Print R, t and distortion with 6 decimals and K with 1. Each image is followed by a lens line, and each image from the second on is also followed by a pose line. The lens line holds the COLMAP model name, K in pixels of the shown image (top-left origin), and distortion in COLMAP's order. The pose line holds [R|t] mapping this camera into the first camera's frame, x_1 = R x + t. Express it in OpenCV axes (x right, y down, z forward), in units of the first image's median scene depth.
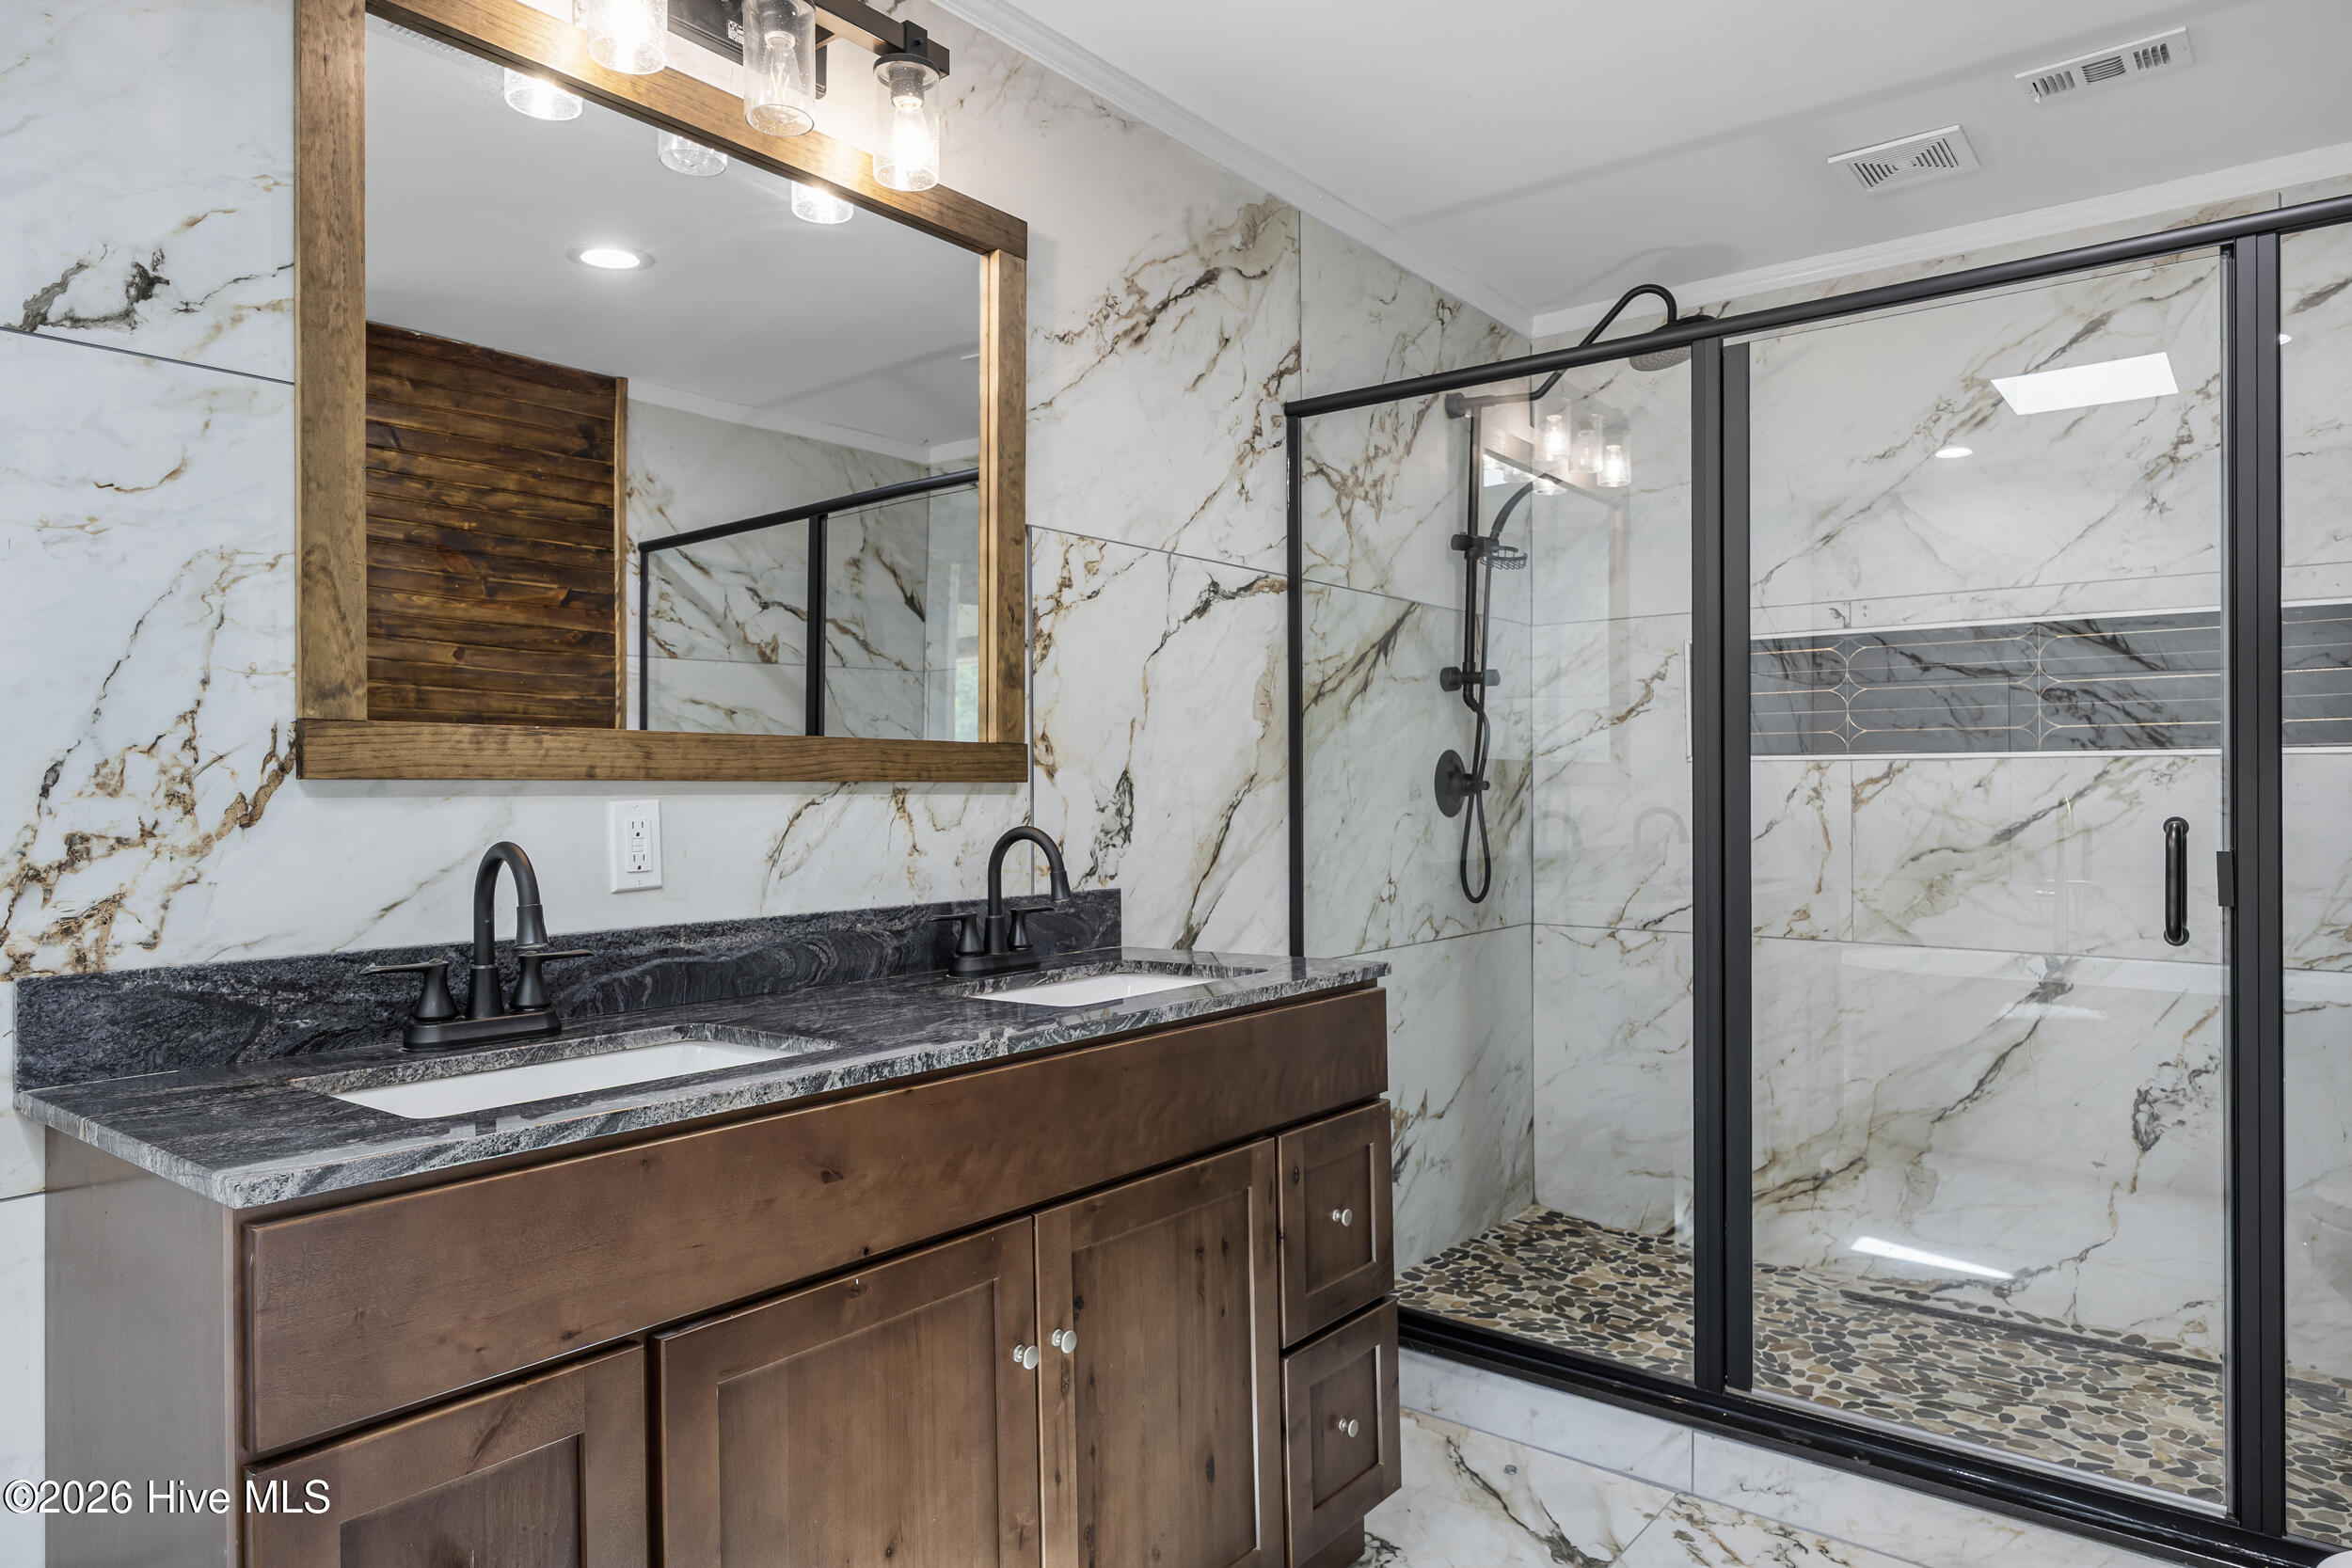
lens RADIAL K [[1408.4, 0, 1176.0], [0, 1408.4, 784.0], [0, 0, 1]] dist [-0.000420, -0.000807]
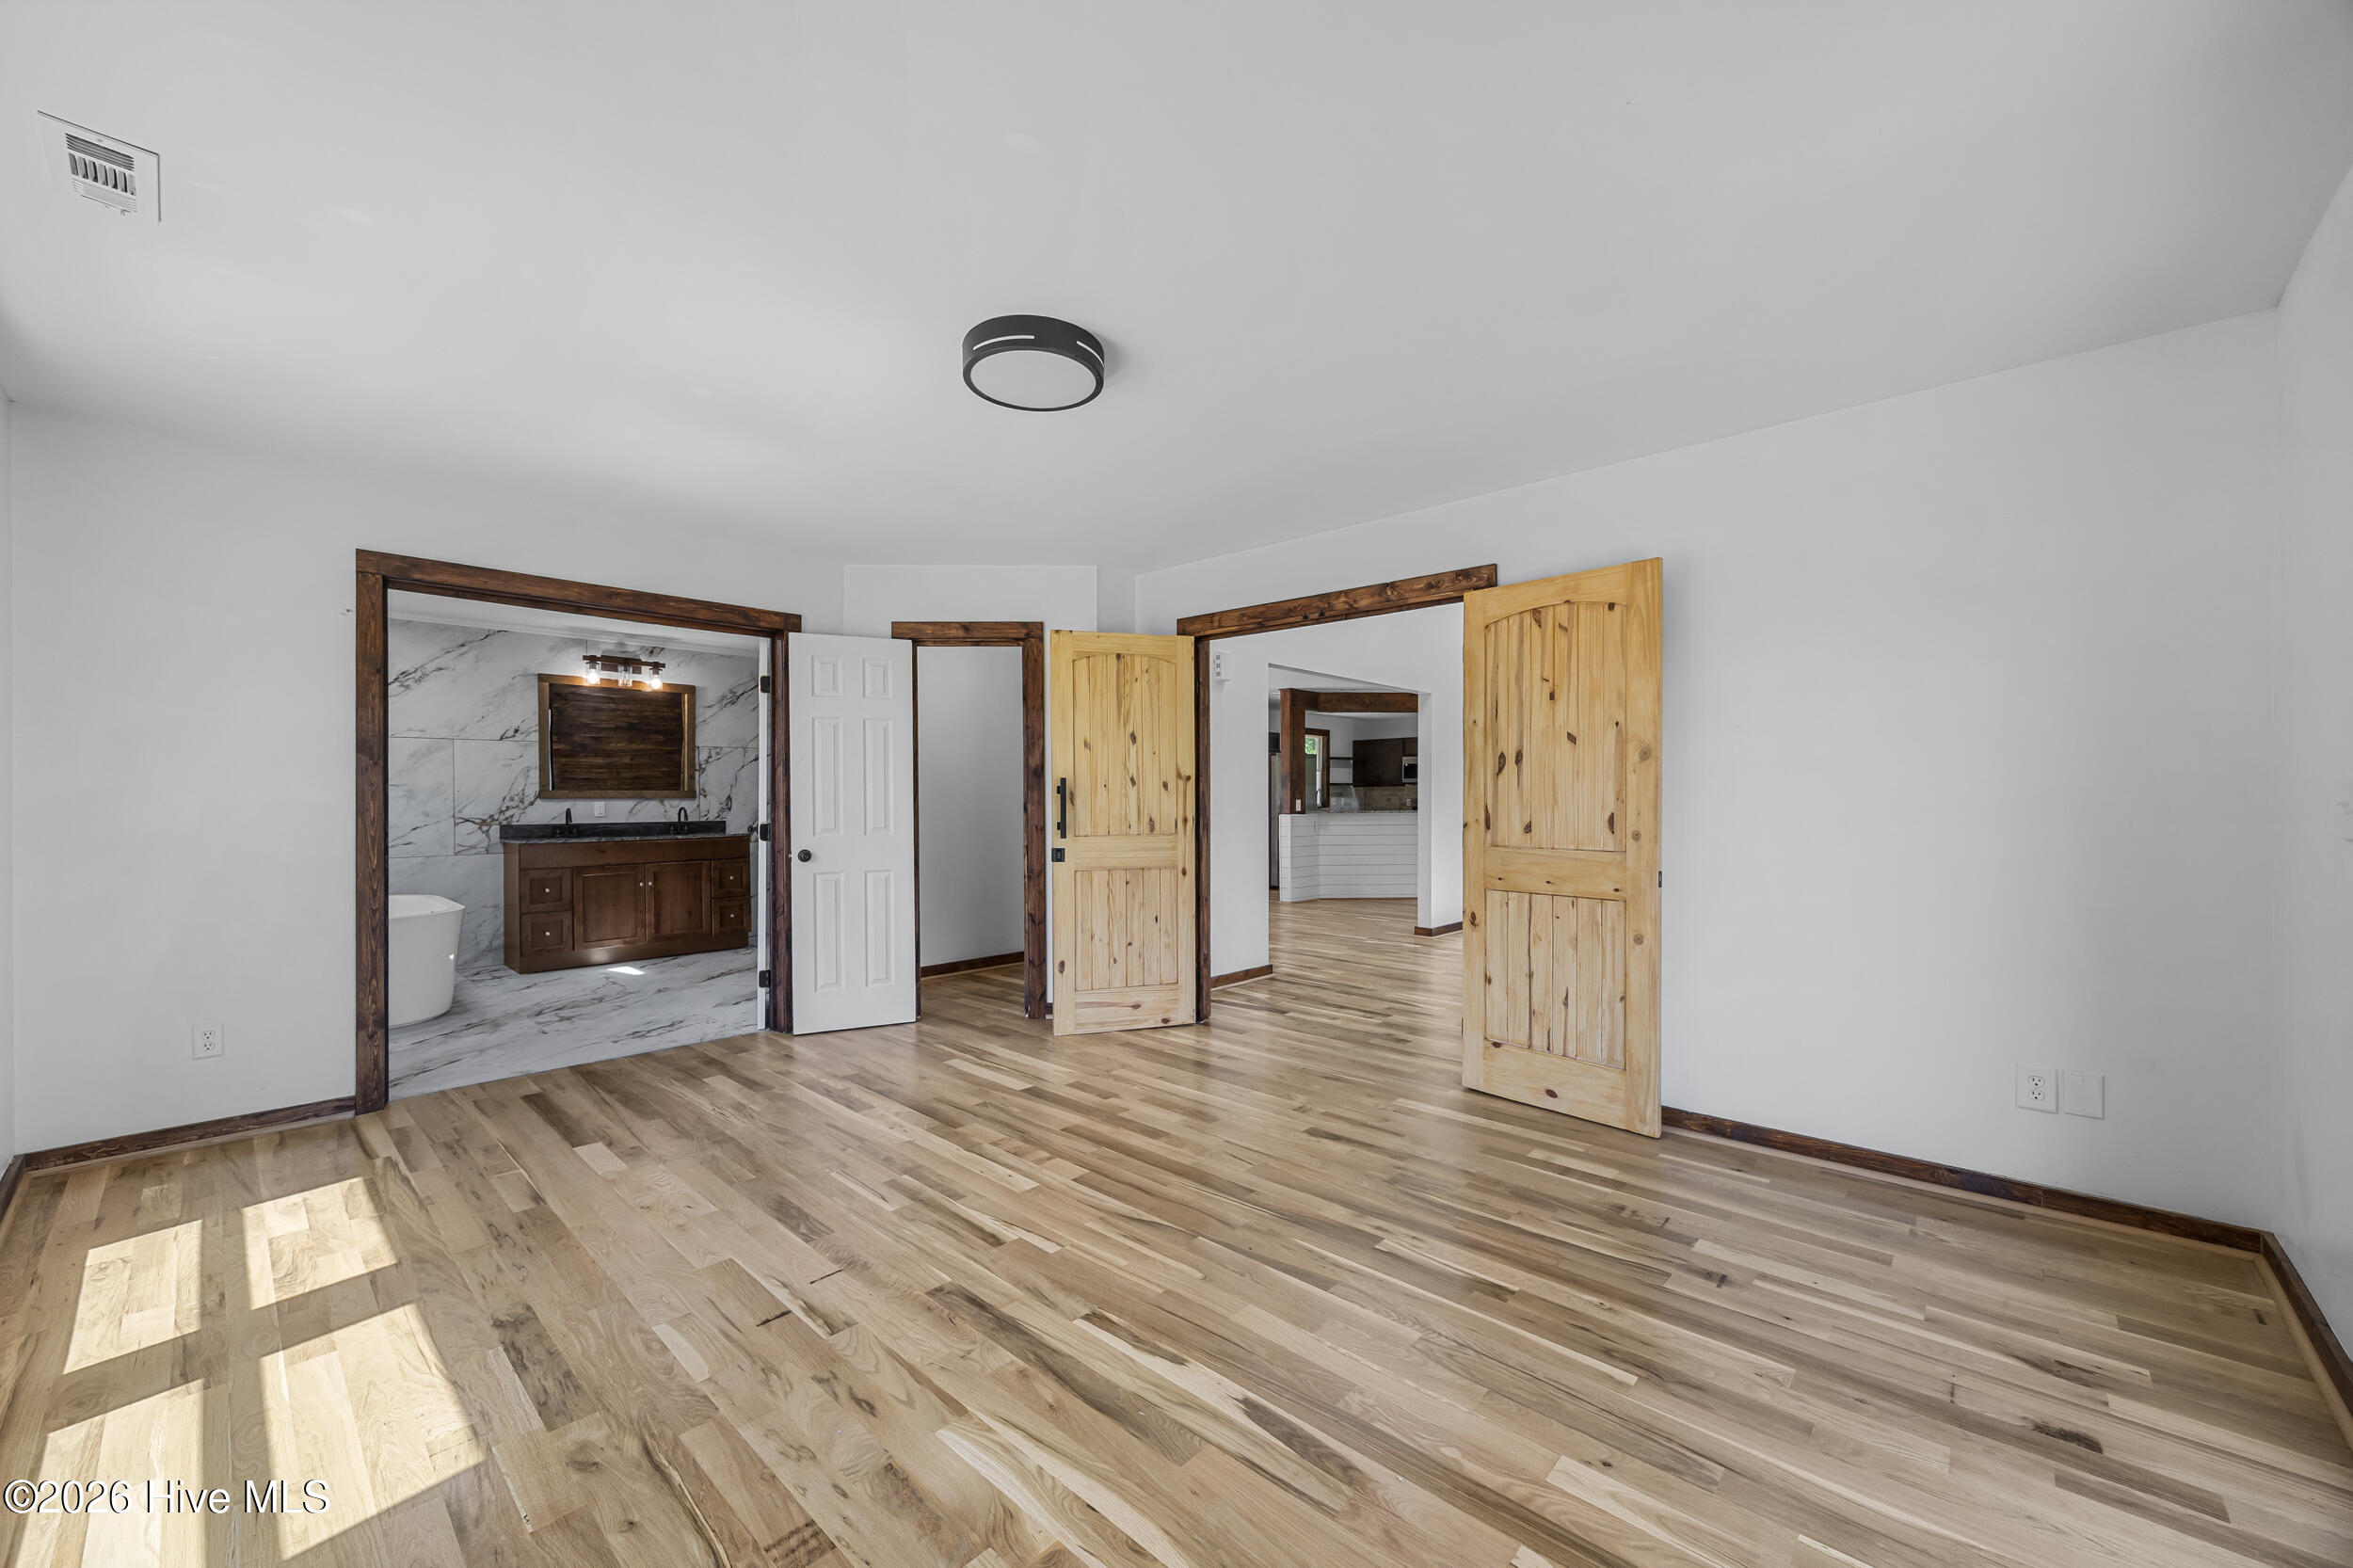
lens RADIAL K [[893.8, 0, 1167.4], [0, 893.8, 794.4], [0, 0, 1]] dist [0.001125, 0.000282]
pose [[0.996889, 0.002113, -0.078787, 2.628546], [-0.001763, 0.999988, 0.004505, -0.047018], [0.078796, -0.004352, 0.996881, -2.945951]]
